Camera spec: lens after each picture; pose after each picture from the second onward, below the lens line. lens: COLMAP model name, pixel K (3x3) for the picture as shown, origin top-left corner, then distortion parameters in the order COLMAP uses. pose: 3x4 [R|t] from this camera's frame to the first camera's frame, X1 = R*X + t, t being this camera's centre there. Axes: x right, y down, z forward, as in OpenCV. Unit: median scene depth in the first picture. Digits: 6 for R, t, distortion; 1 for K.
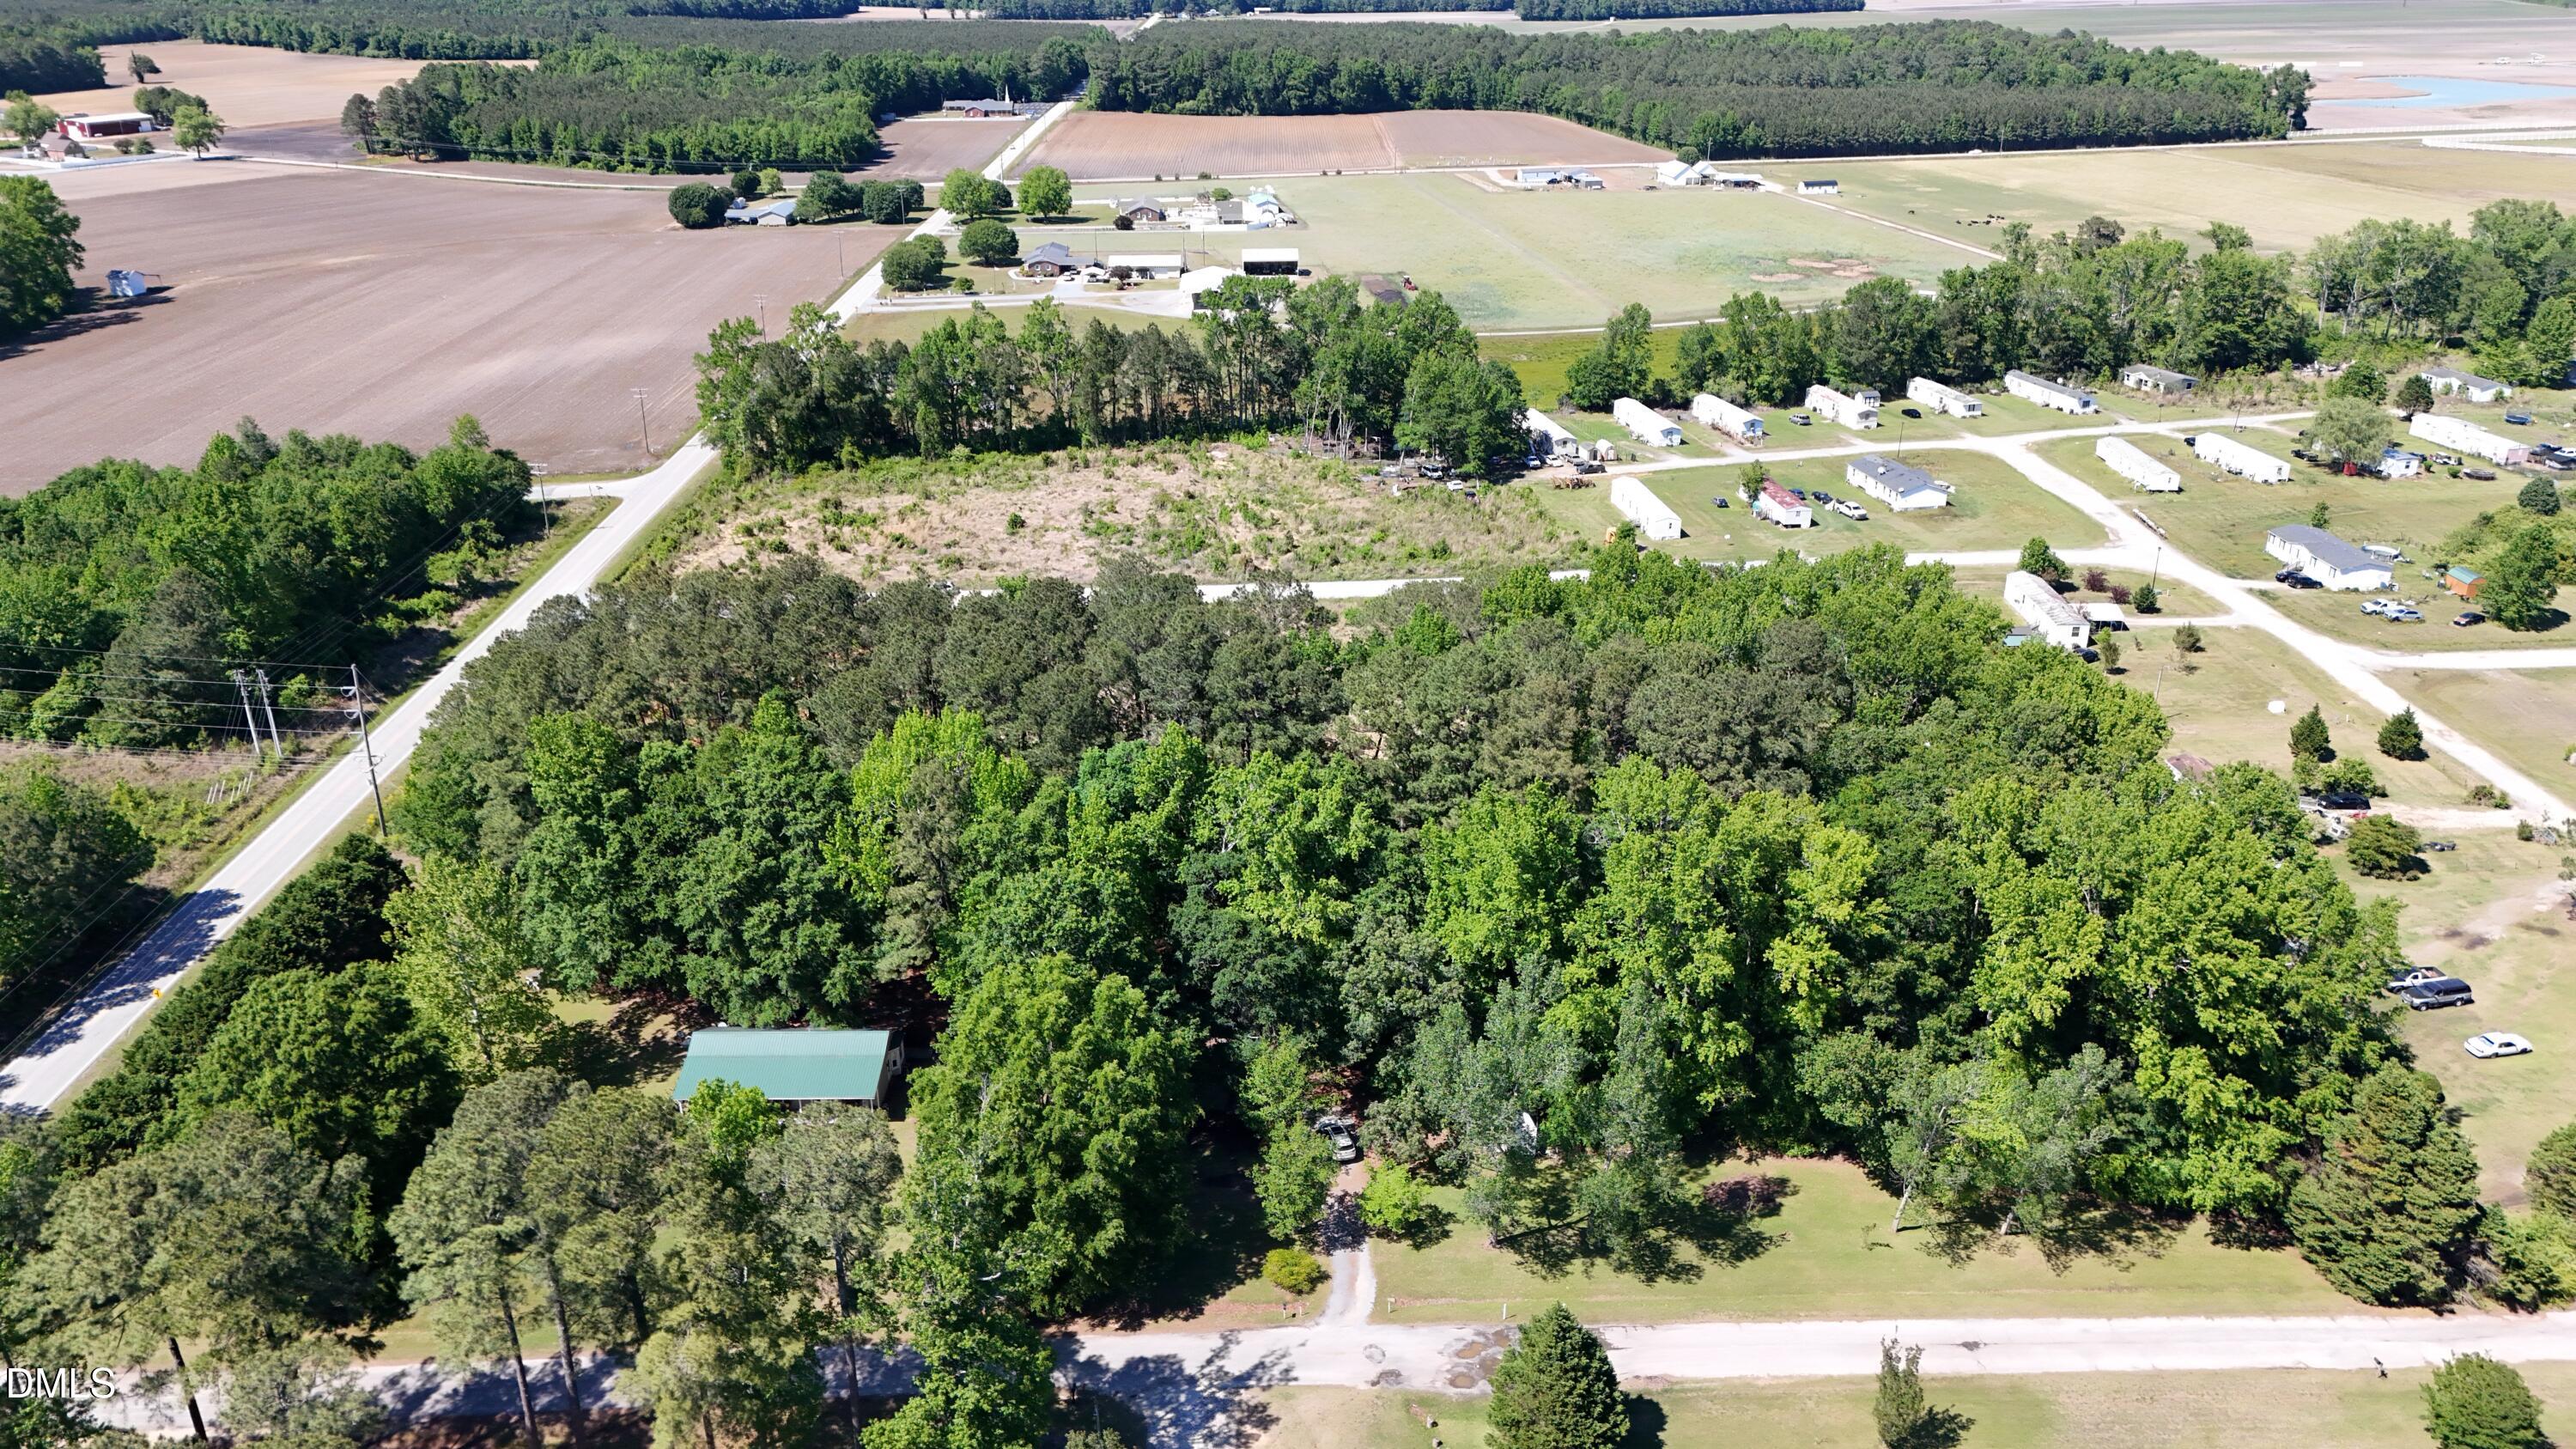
lens RADIAL K [[1894.2, 0, 1295.9], [0, 1894.2, 731.3], [0, 0, 1]] dist [0.057995, -0.037598]
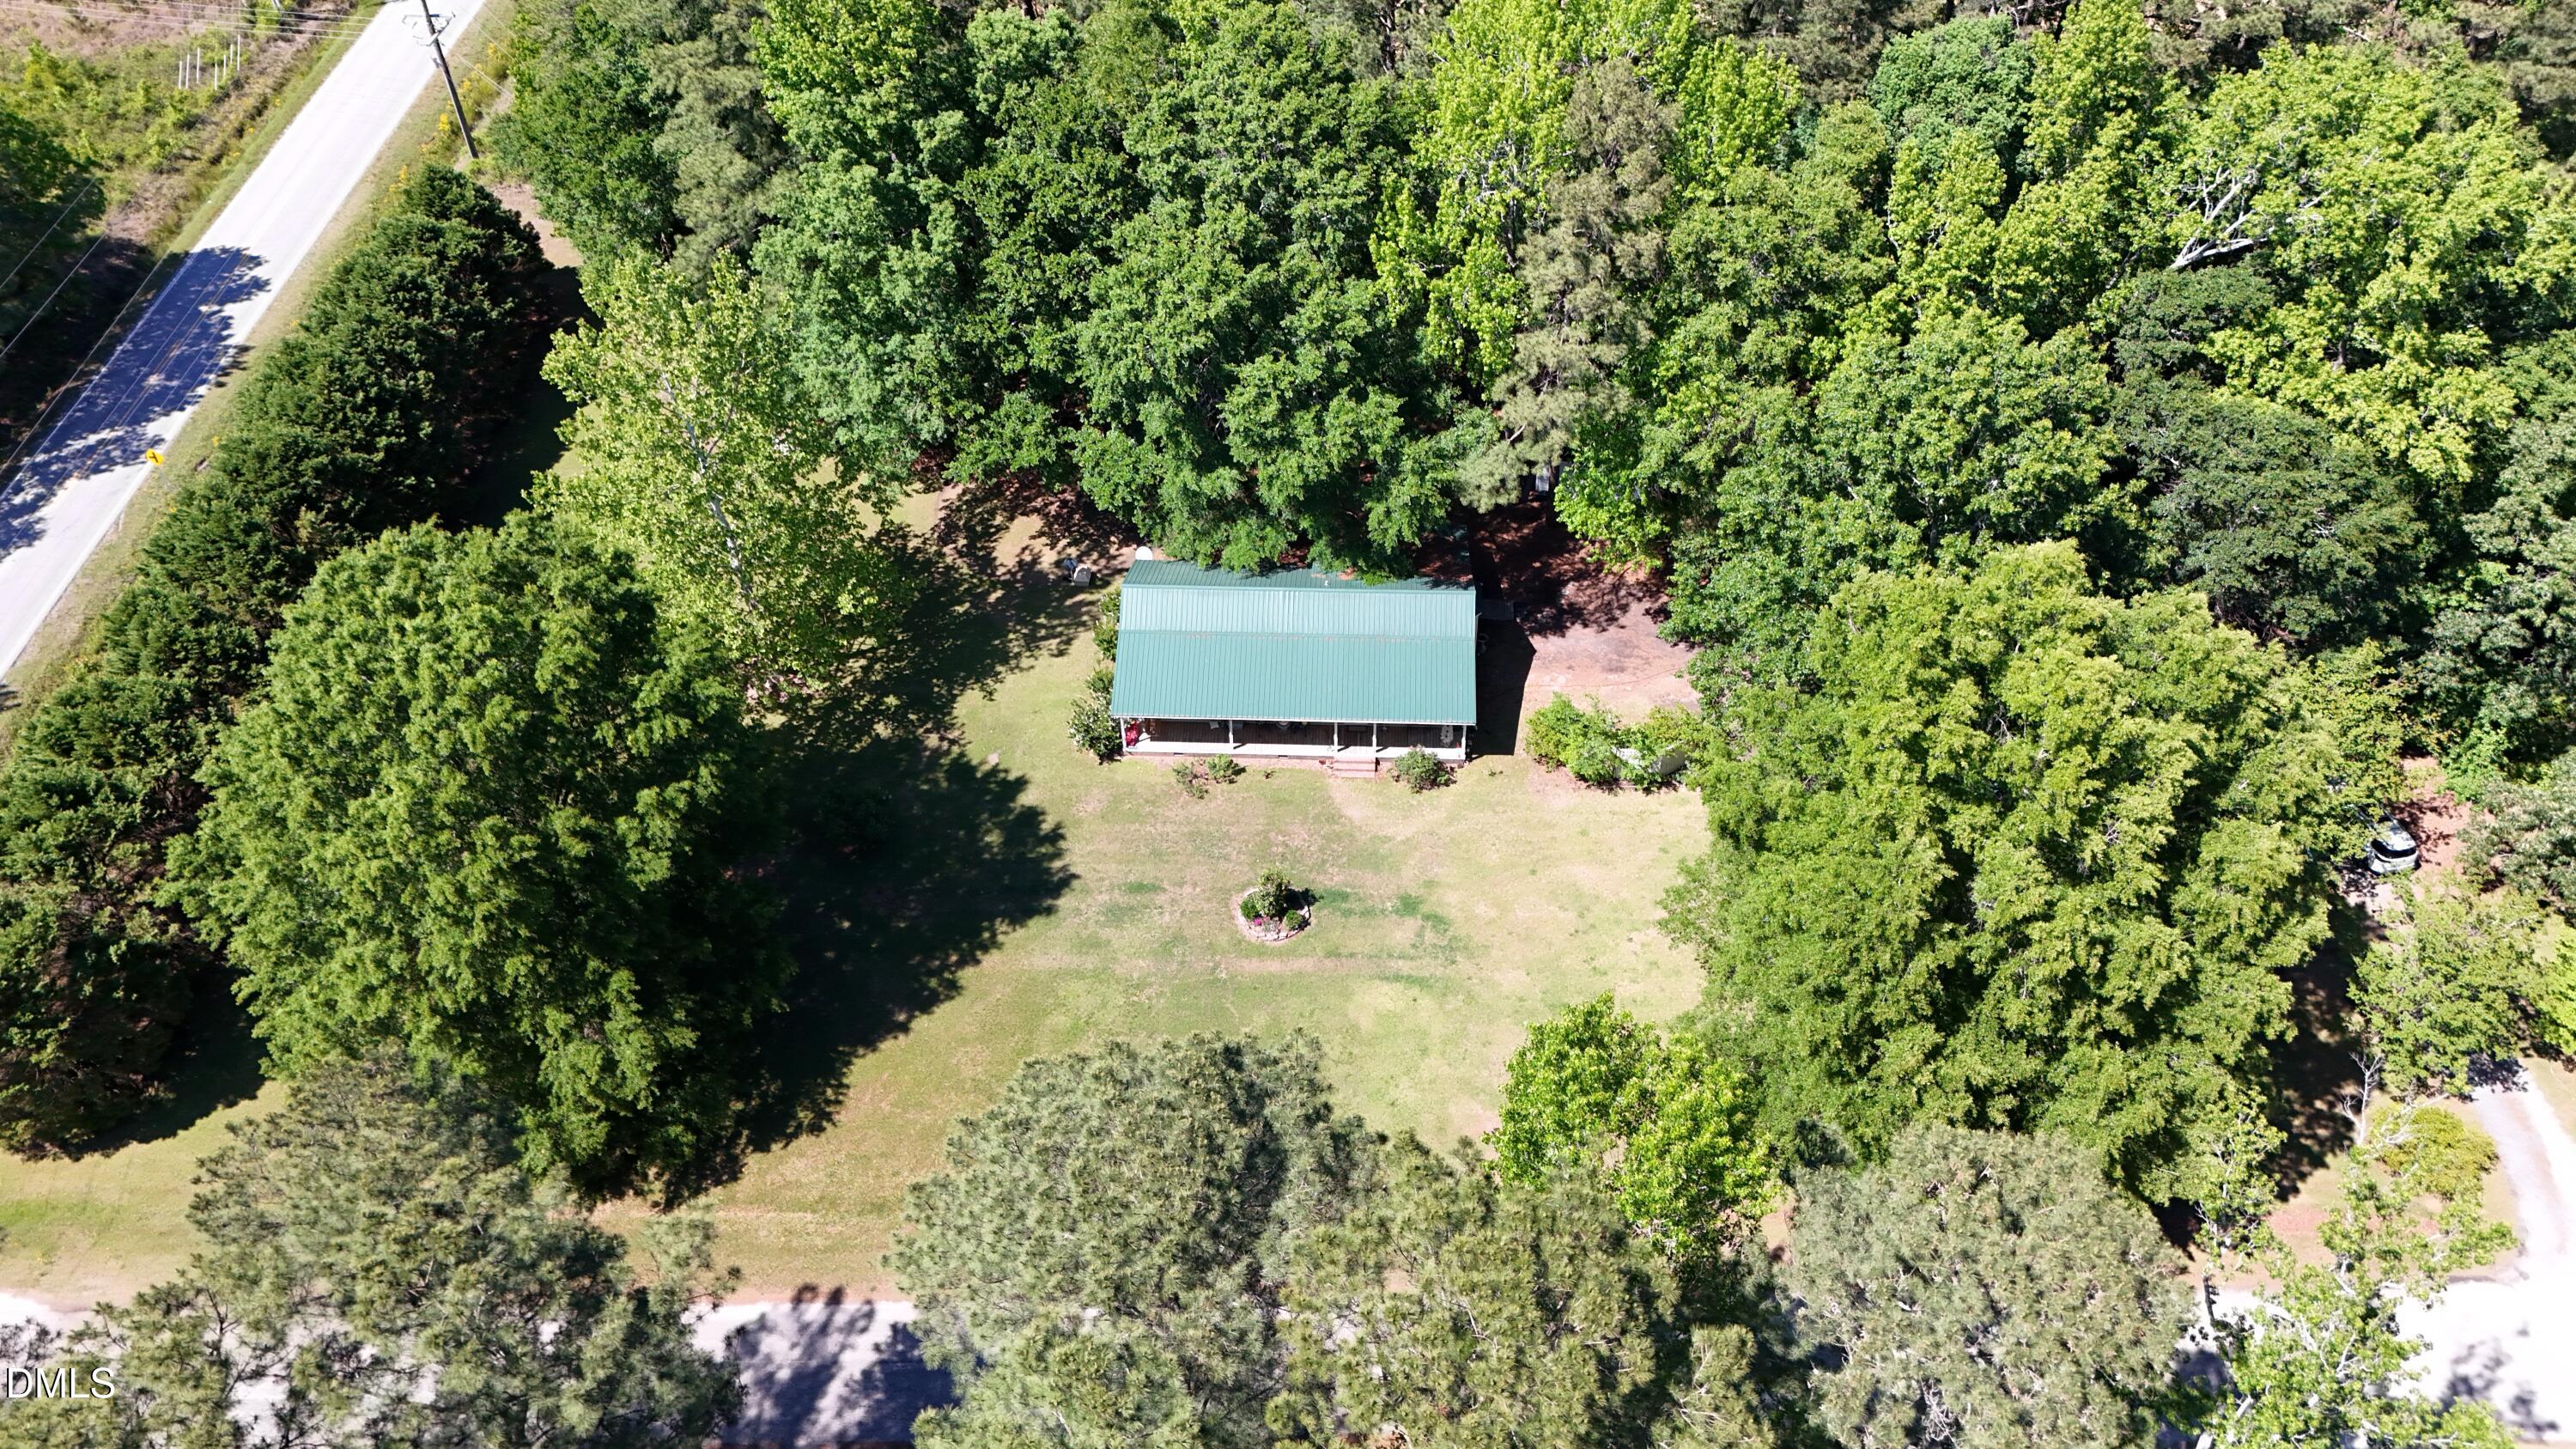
lens RADIAL K [[1894.2, 0, 1345.4], [0, 1894.2, 779.3], [0, 0, 1]] dist [0.057995, -0.037598]
pose [[0.999801, 0.017309, -0.009912, -0.241532], [-0.012116, 0.921751, 0.387593, -0.004613], [0.015845, -0.387395, 0.921778, 0.463955]]
